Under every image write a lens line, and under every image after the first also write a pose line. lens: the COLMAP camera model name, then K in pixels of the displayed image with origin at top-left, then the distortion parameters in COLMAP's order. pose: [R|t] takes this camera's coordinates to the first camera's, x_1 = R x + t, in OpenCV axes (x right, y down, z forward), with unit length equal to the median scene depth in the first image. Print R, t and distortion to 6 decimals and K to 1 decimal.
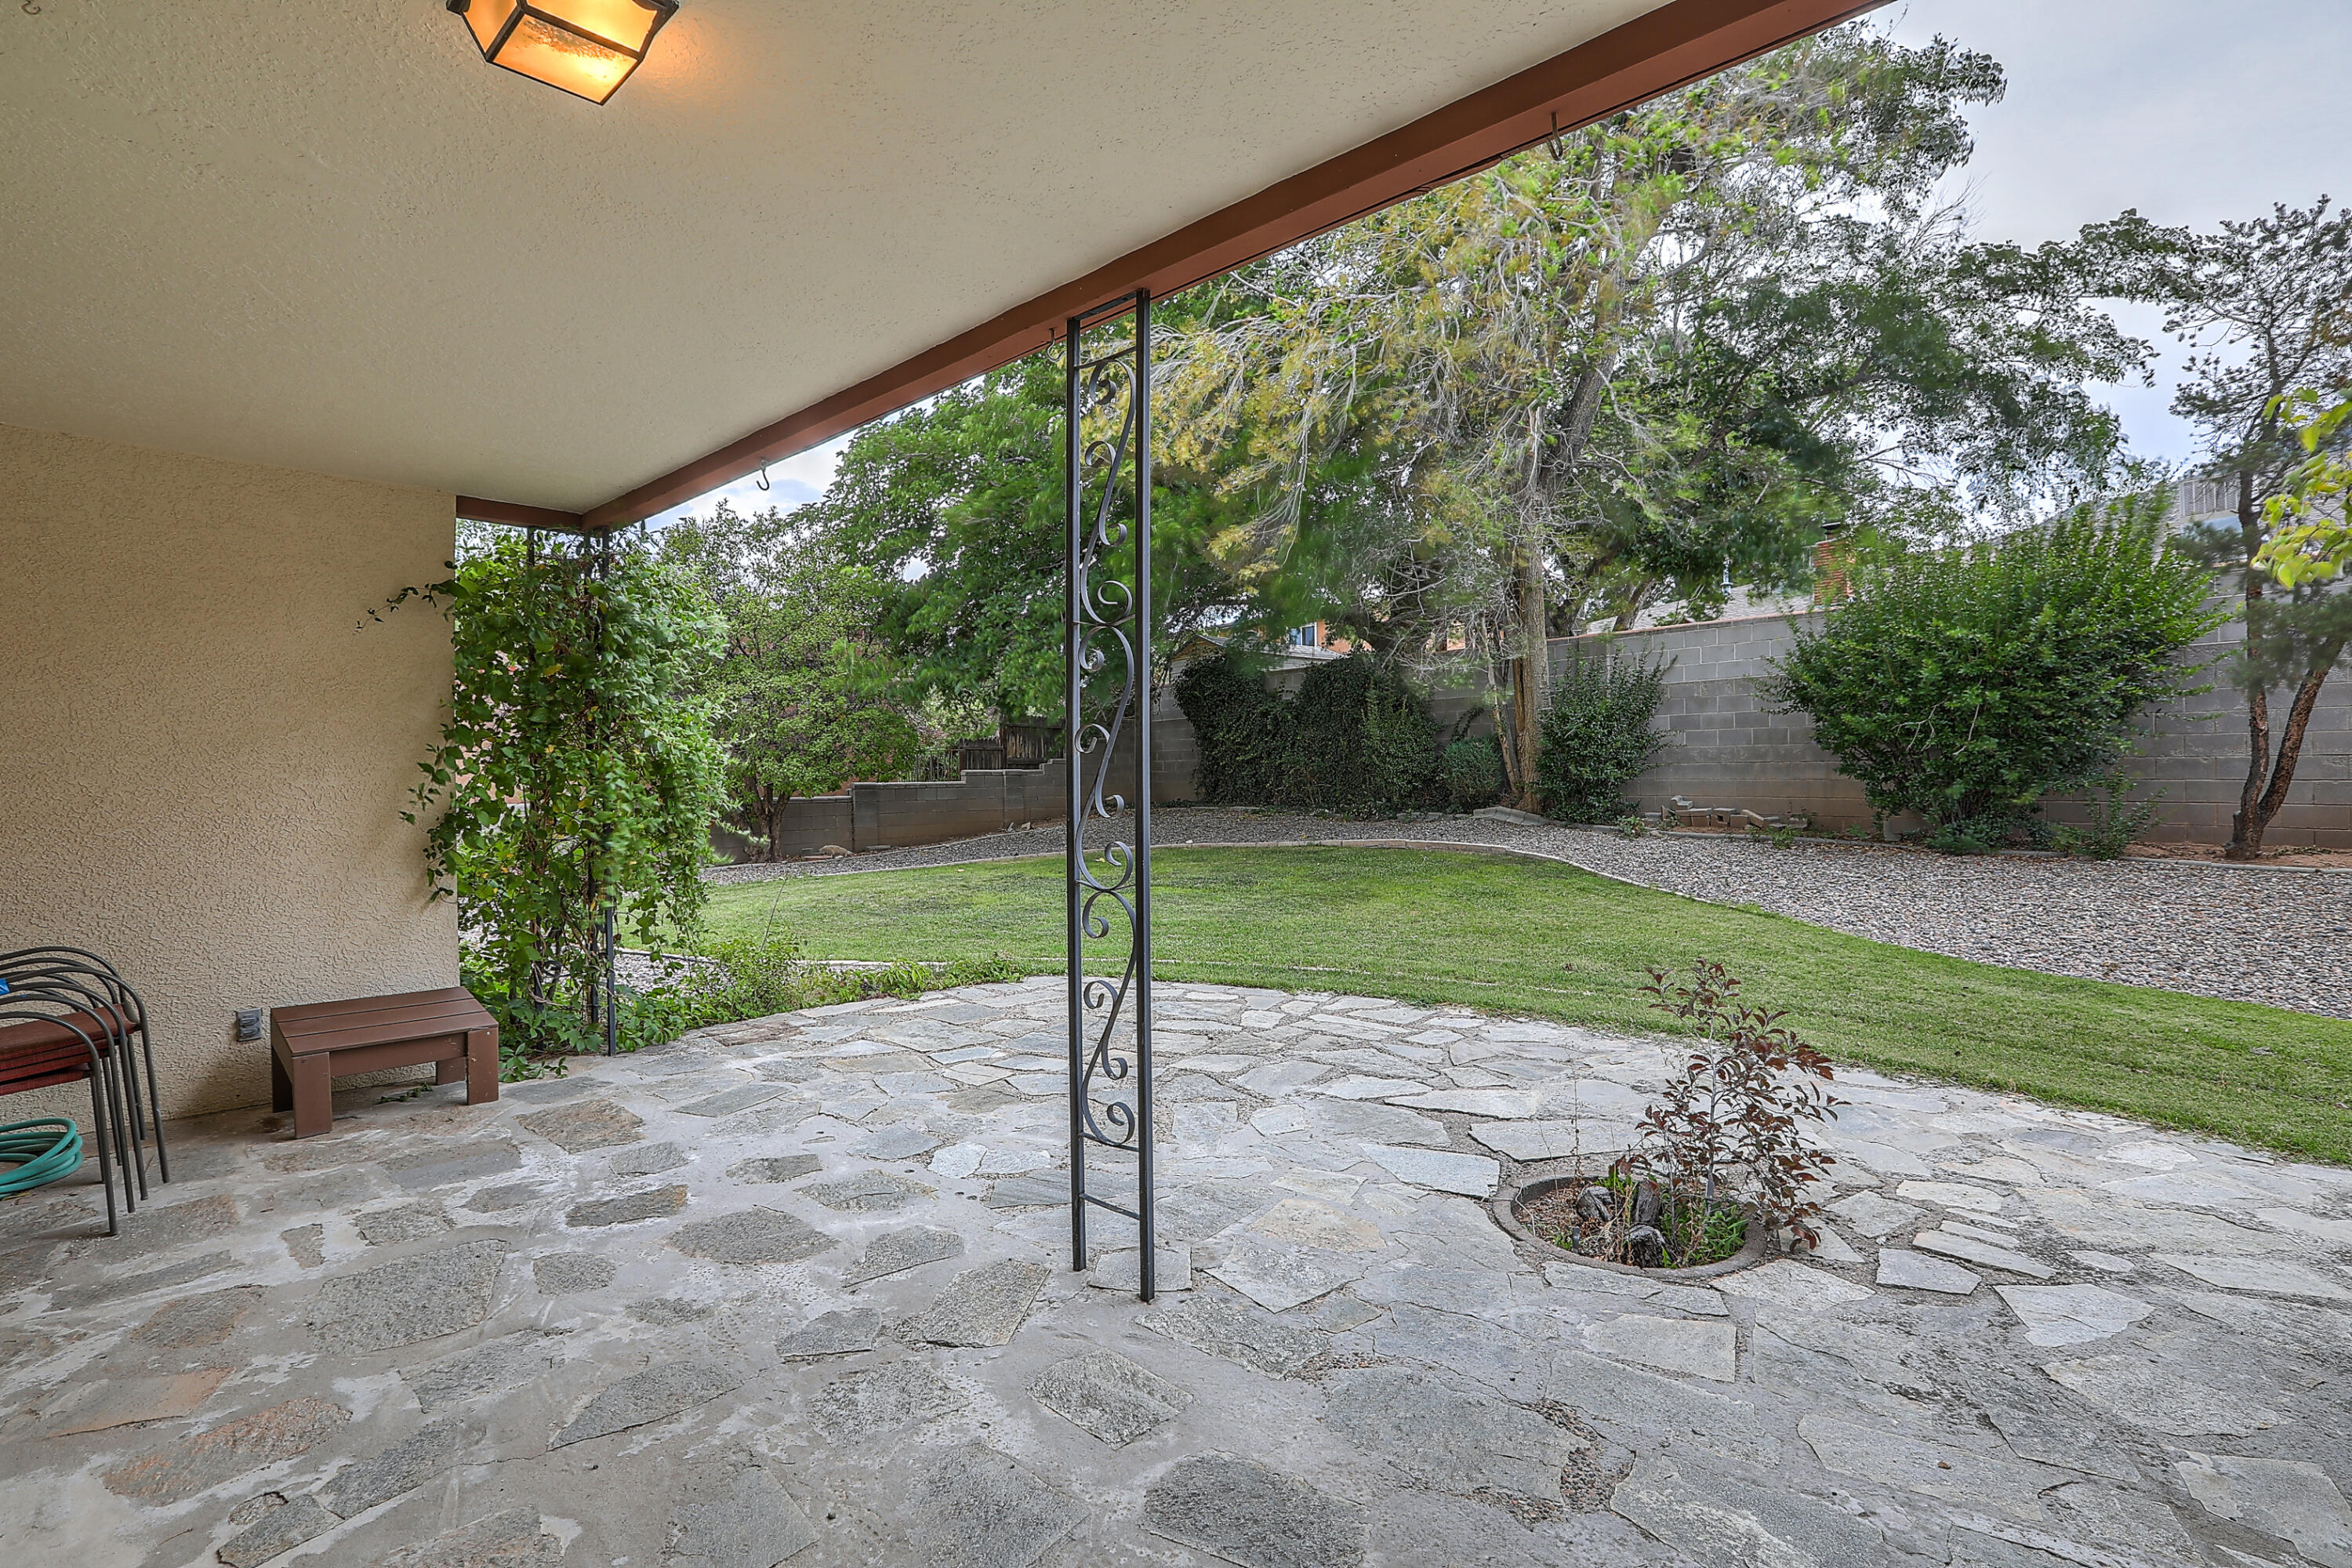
lens RADIAL K [[1060.8, 0, 1178.5], [0, 1060.8, 784.8], [0, 0, 1]] dist [-0.041232, 0.010598]
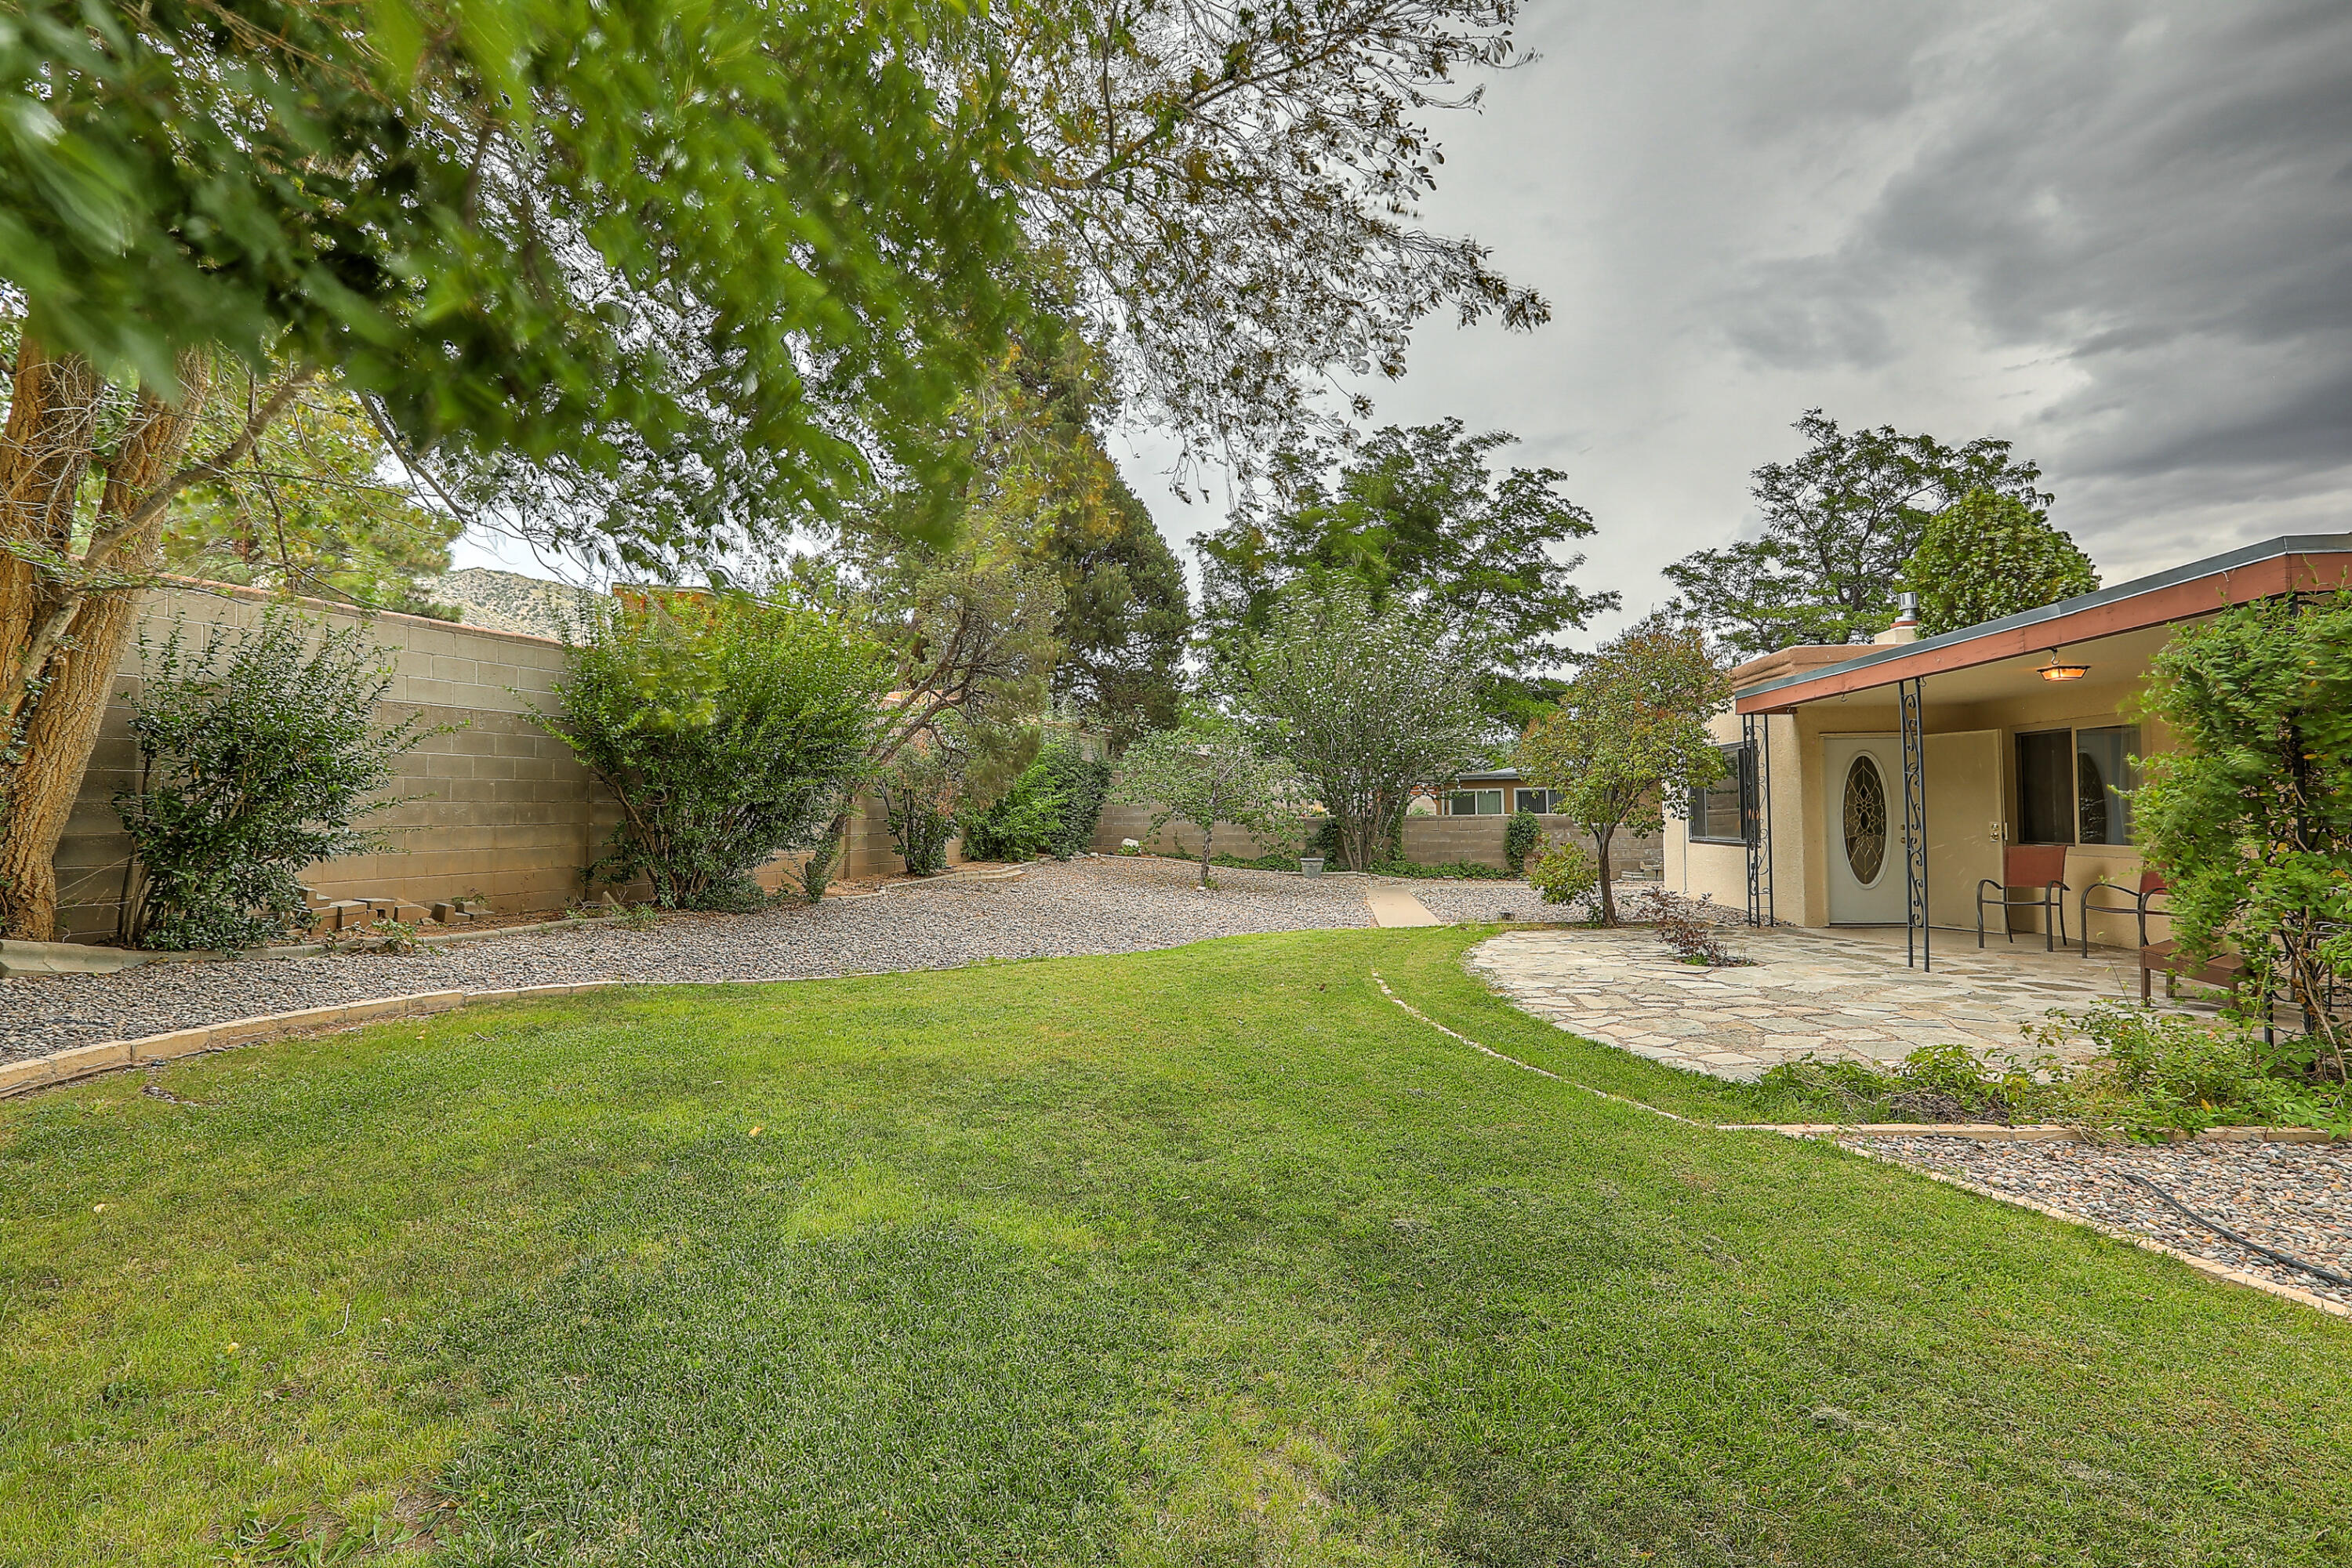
lens RADIAL K [[1060.8, 0, 1178.5], [0, 1060.8, 784.8], [0, 0, 1]] dist [-0.041232, 0.010598]
pose [[-0.557431, 0.036928, 0.829402, -0.285450], [0.028100, 0.999277, -0.025605, -0.016628], [-0.829748, 0.009033, -0.558065, 0.905678]]
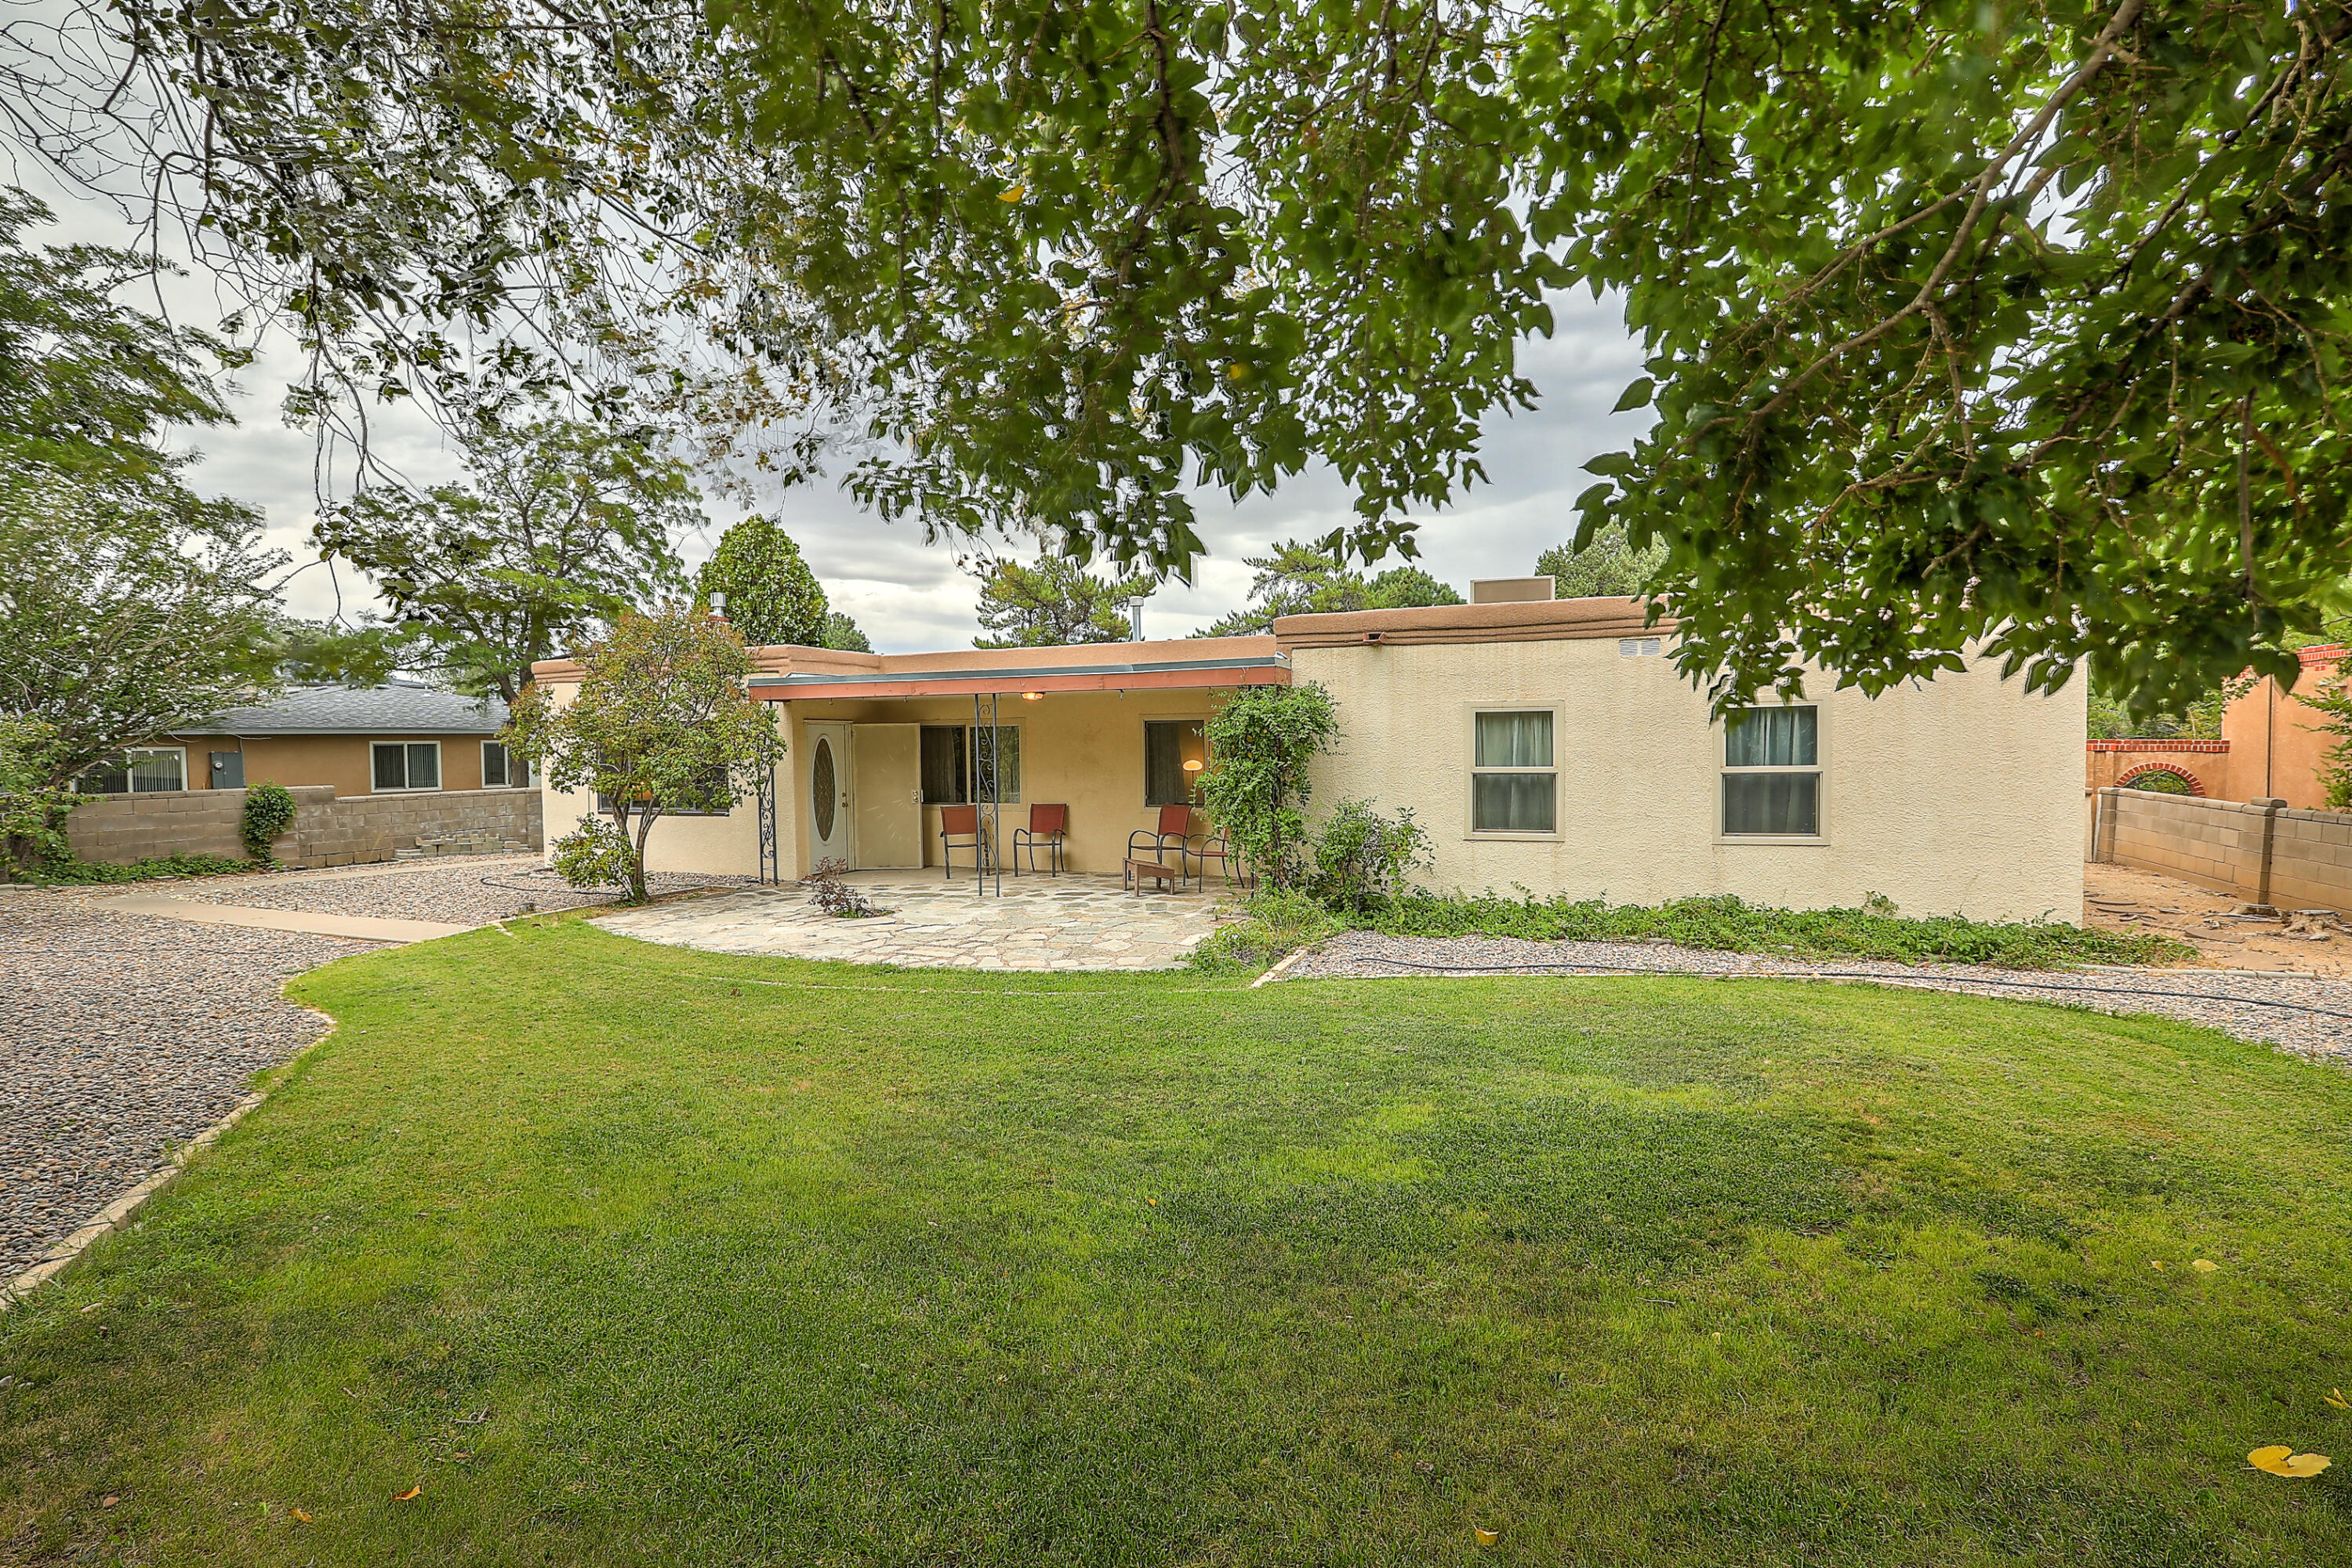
lens RADIAL K [[1059.9, 0, 1188.7], [0, 1059.9, 785.2], [0, 0, 1]] dist [-0.045937, 0.013594]
pose [[-0.937315, 0.029558, -0.347228, 0.147988], [0.011730, 0.998508, 0.053333, -0.053378], [0.348286, 0.045917, -0.936263, 1.102991]]
